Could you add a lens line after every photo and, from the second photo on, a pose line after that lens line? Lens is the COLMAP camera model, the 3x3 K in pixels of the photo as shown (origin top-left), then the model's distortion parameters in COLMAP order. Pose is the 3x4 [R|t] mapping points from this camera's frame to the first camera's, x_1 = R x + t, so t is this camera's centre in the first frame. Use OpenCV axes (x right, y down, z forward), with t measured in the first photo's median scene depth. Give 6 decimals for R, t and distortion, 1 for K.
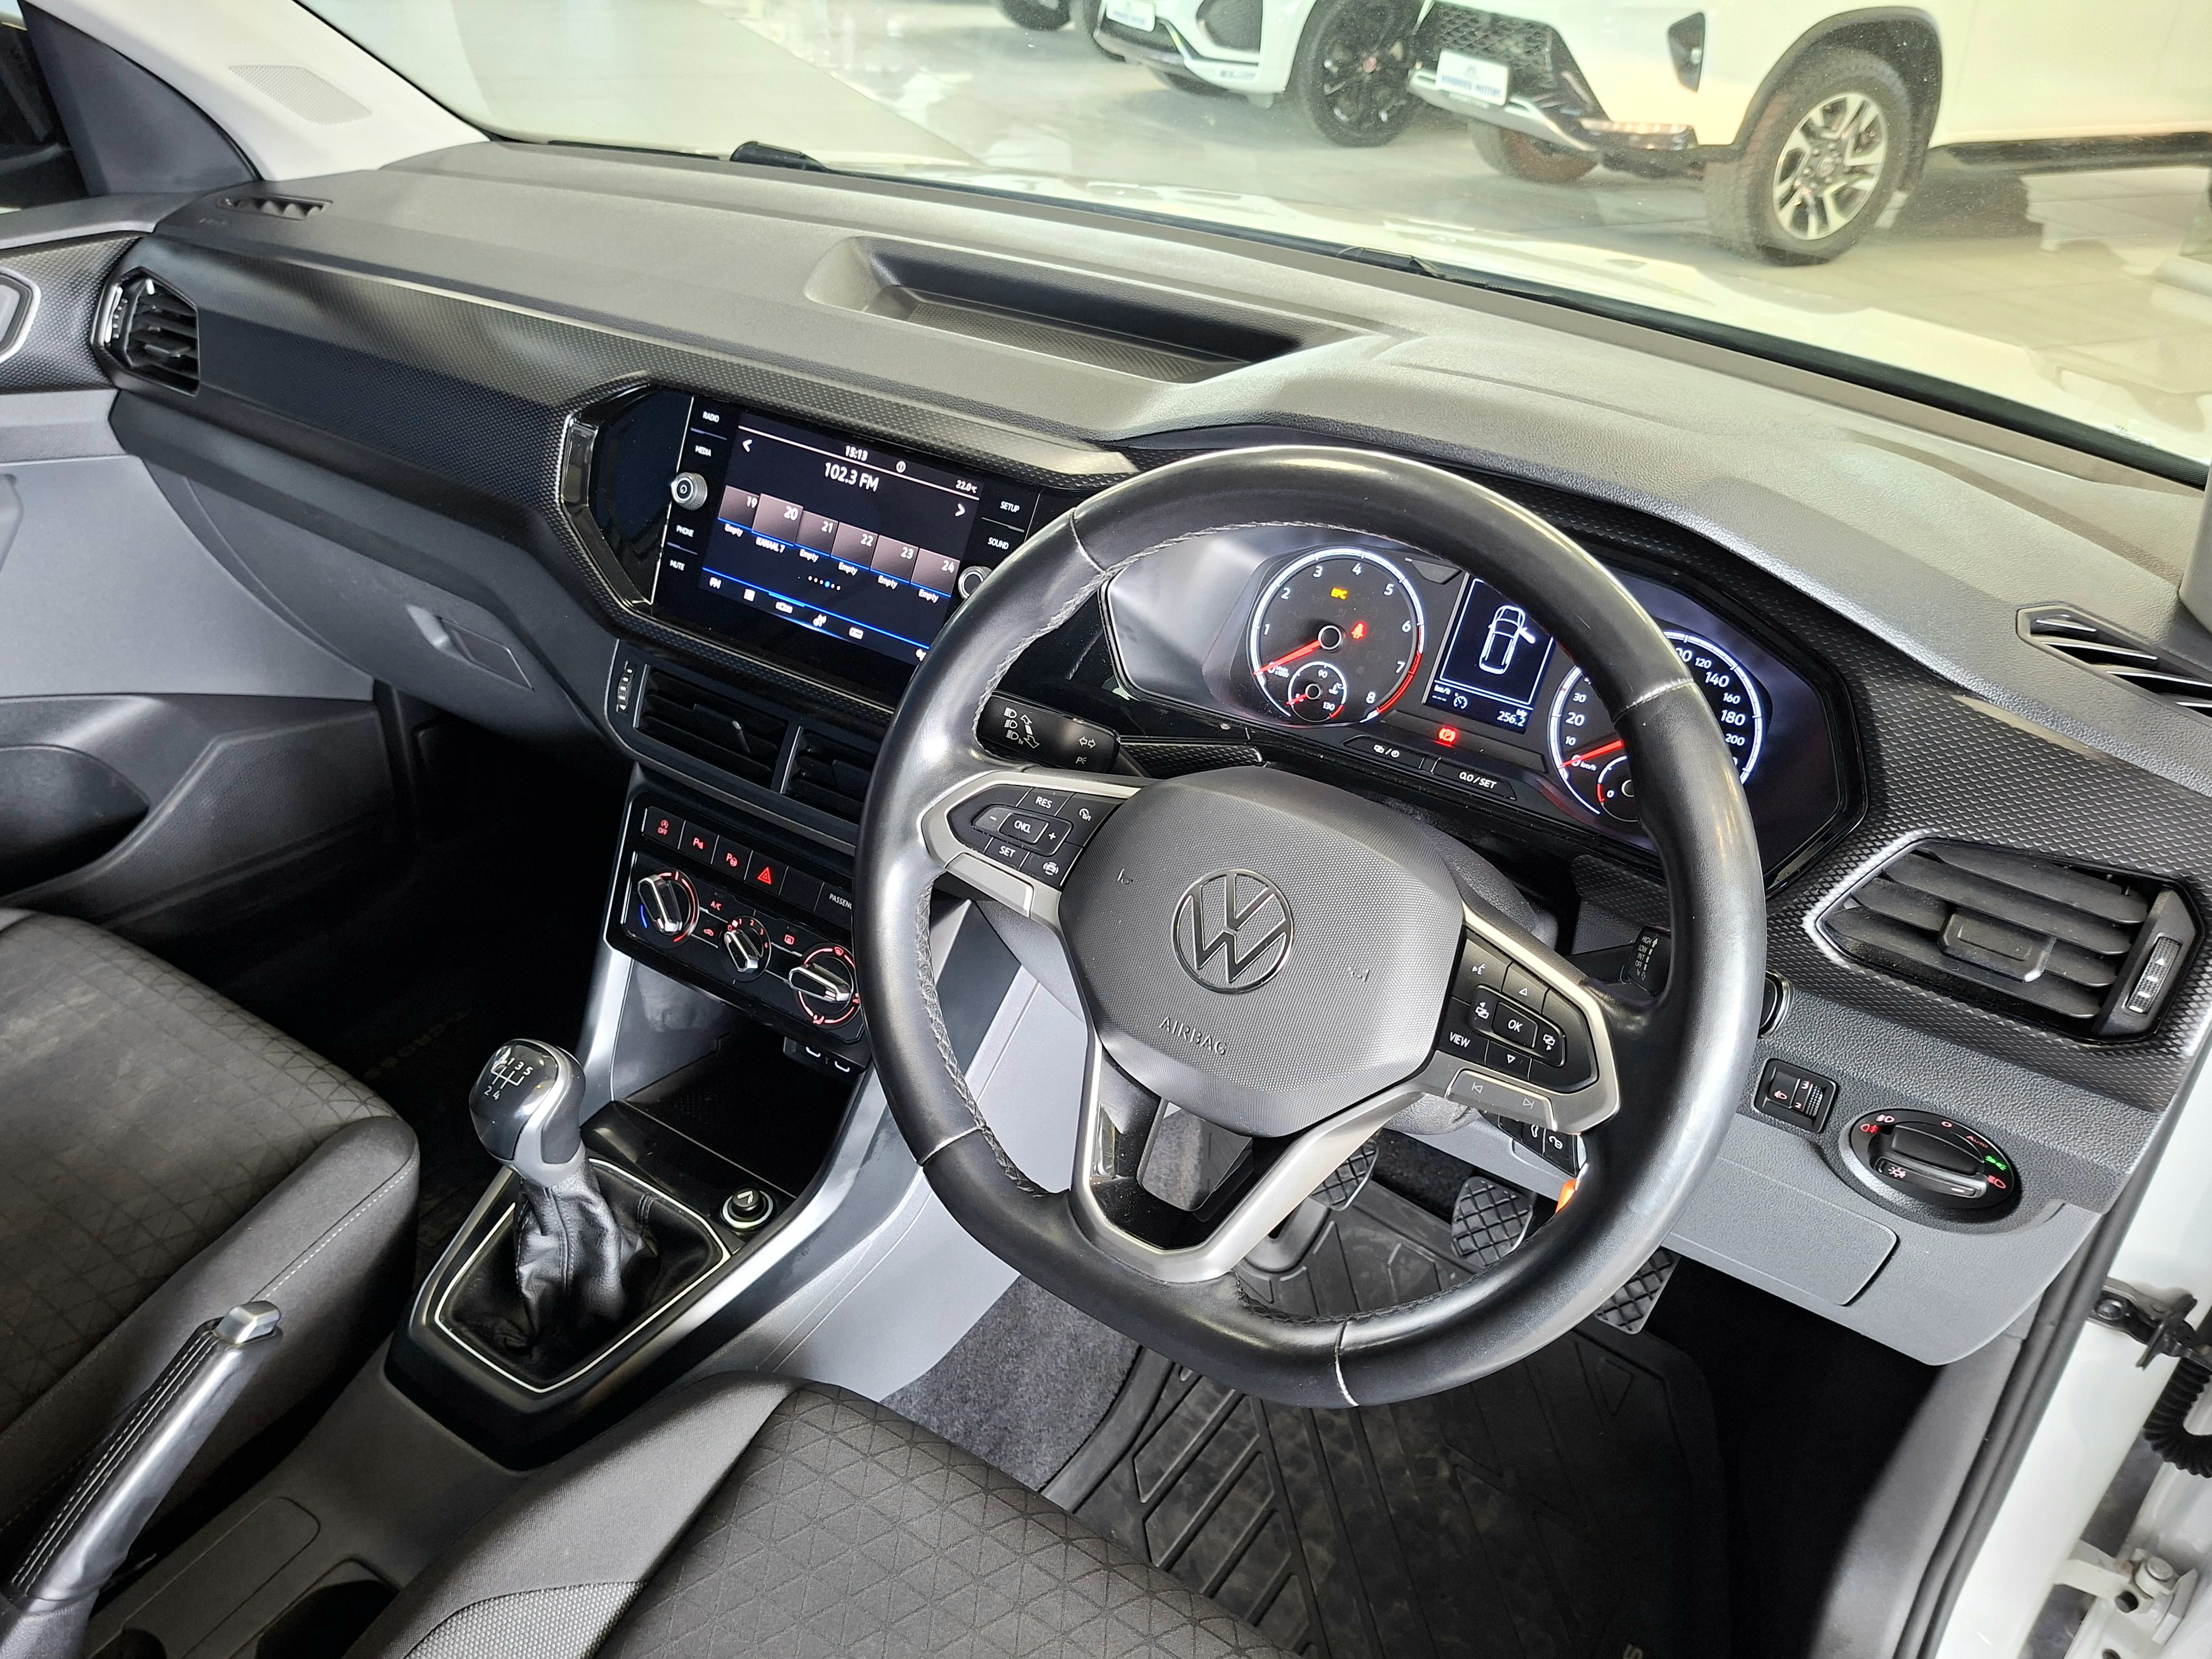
lens RADIAL K [[1662.0, 0, 1104.6], [0, 1662.0, 850.9], [0, 0, 1]] dist [0.057477, -0.053911]
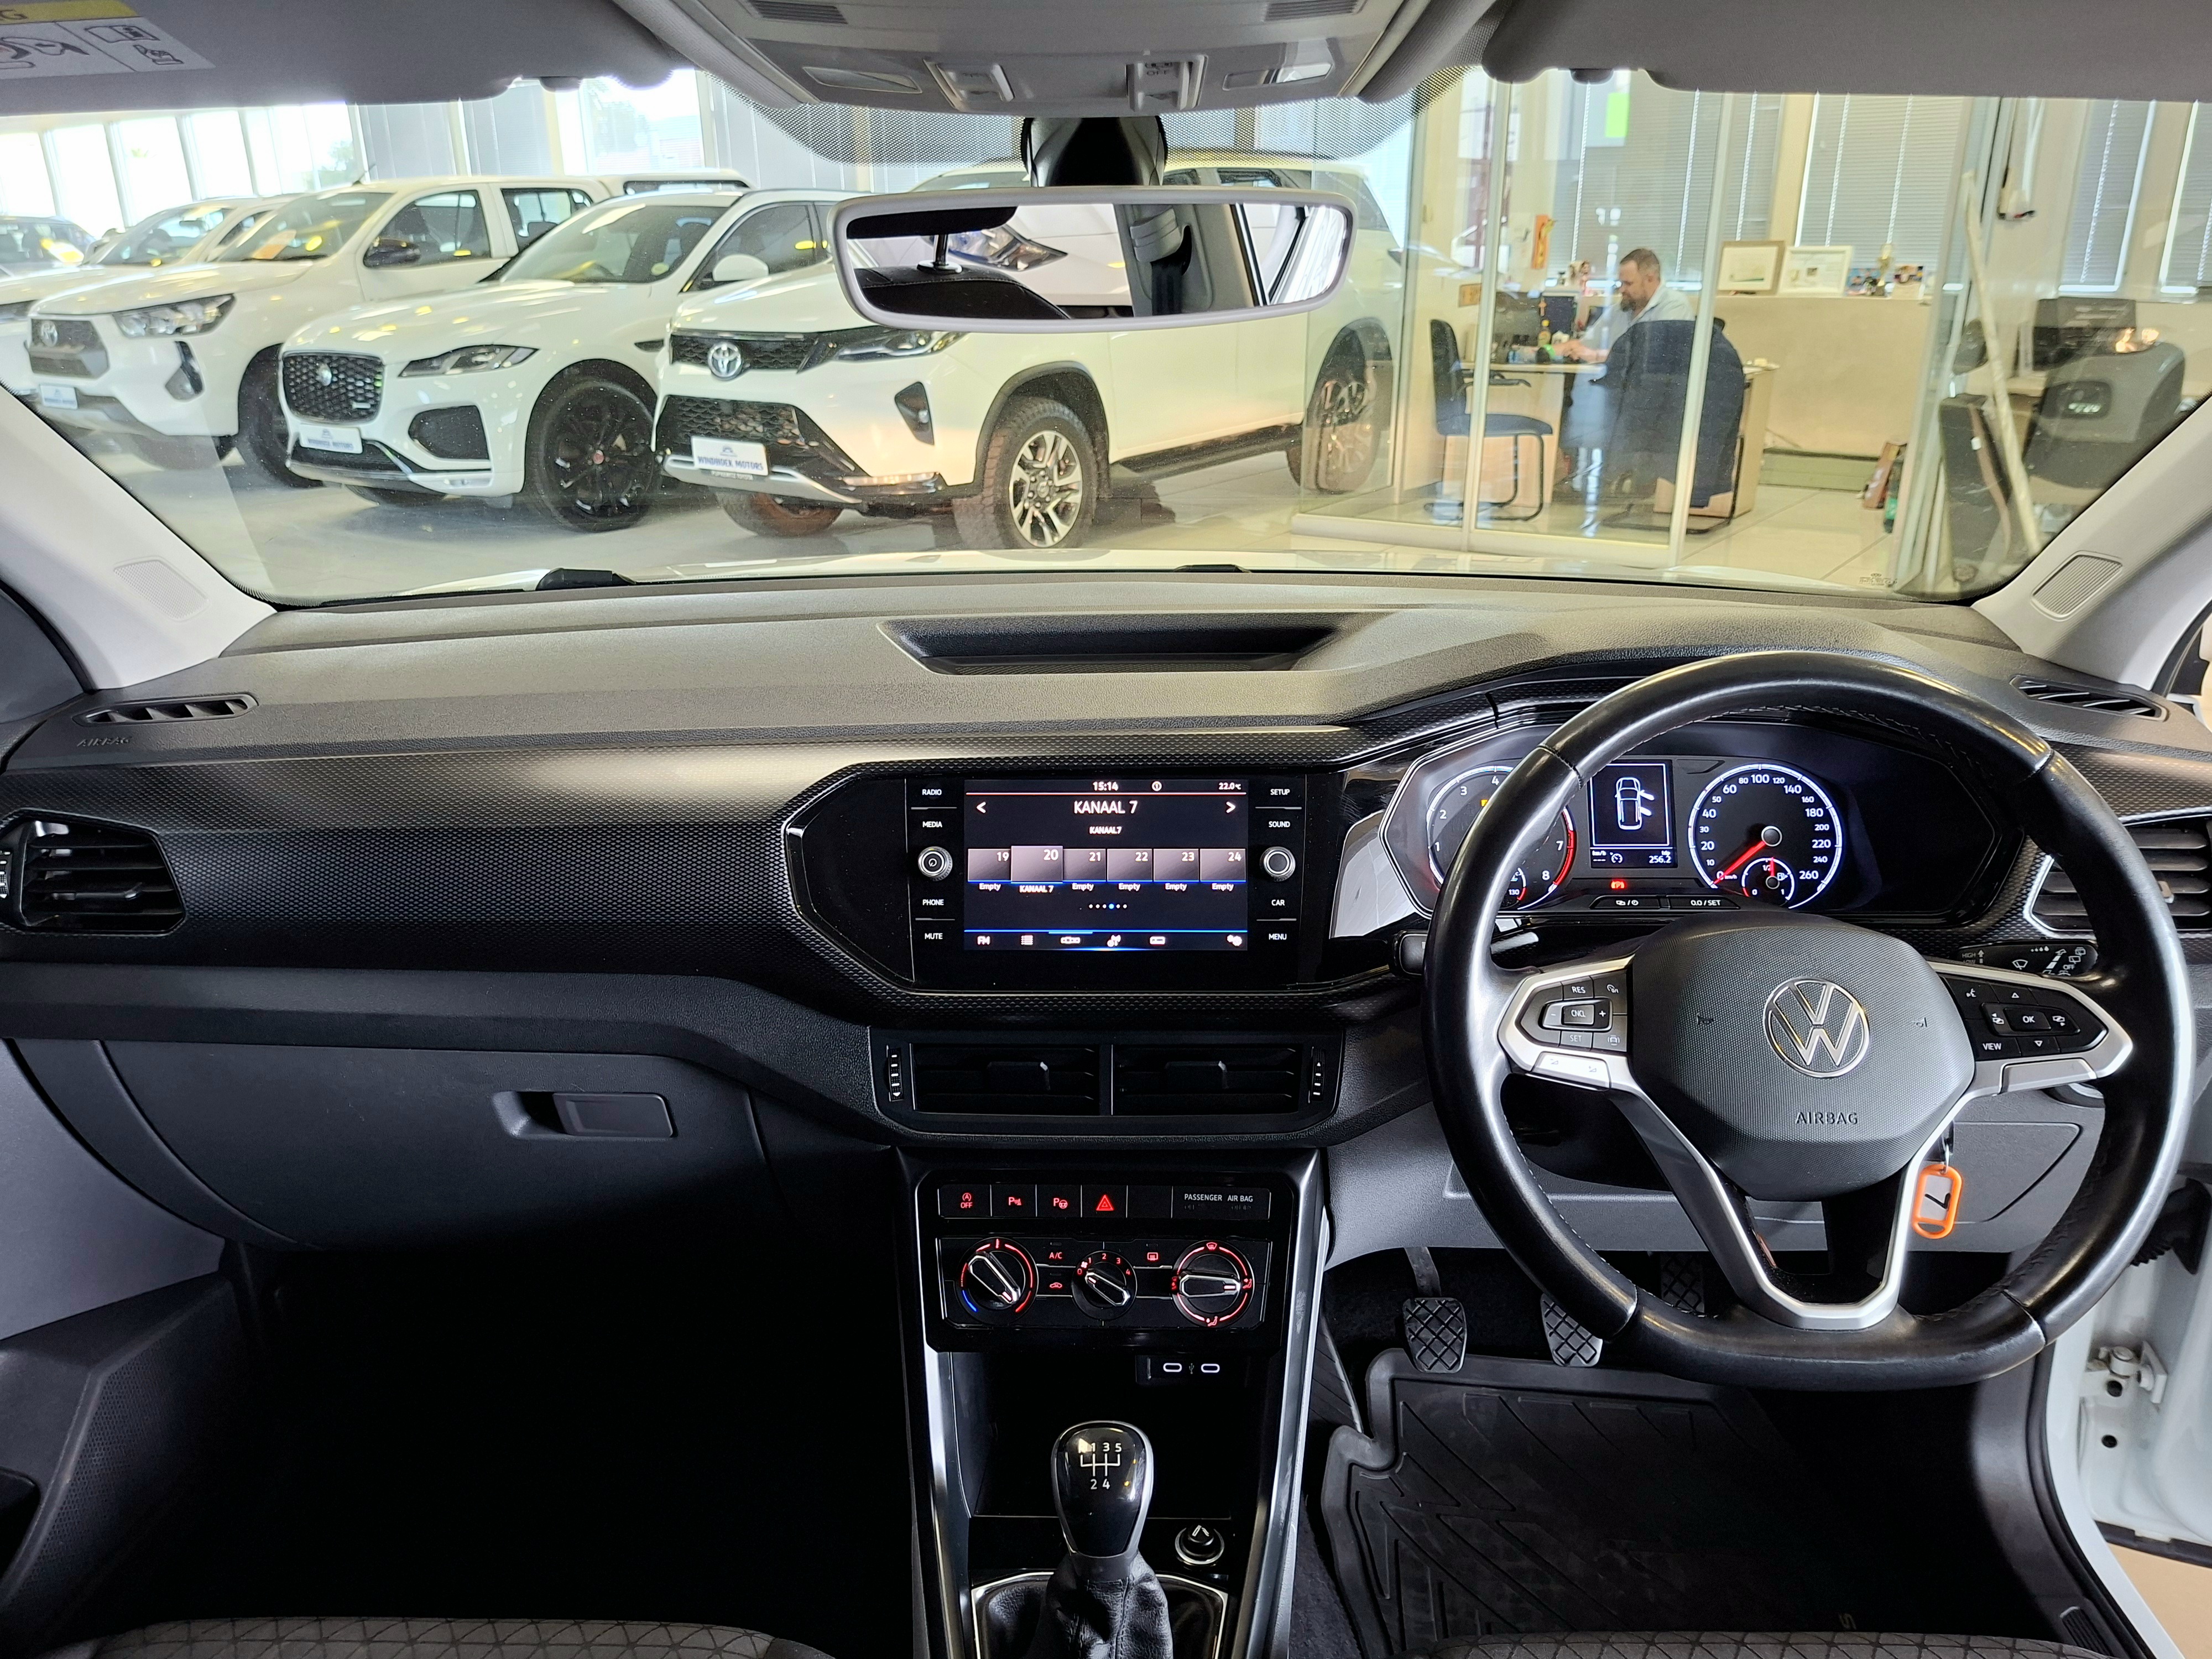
lens RADIAL K [[1662.0, 0, 1095.8], [0, 1662.0, 808.0], [0, 0, 1]] dist [0.057477, -0.053911]
pose [[0.840526, -0.224142, 0.493230, -0.644035], [0.327412, 0.935499, -0.132827, -0.076389], [-0.431644, 0.273134, 0.859698, 0.068702]]
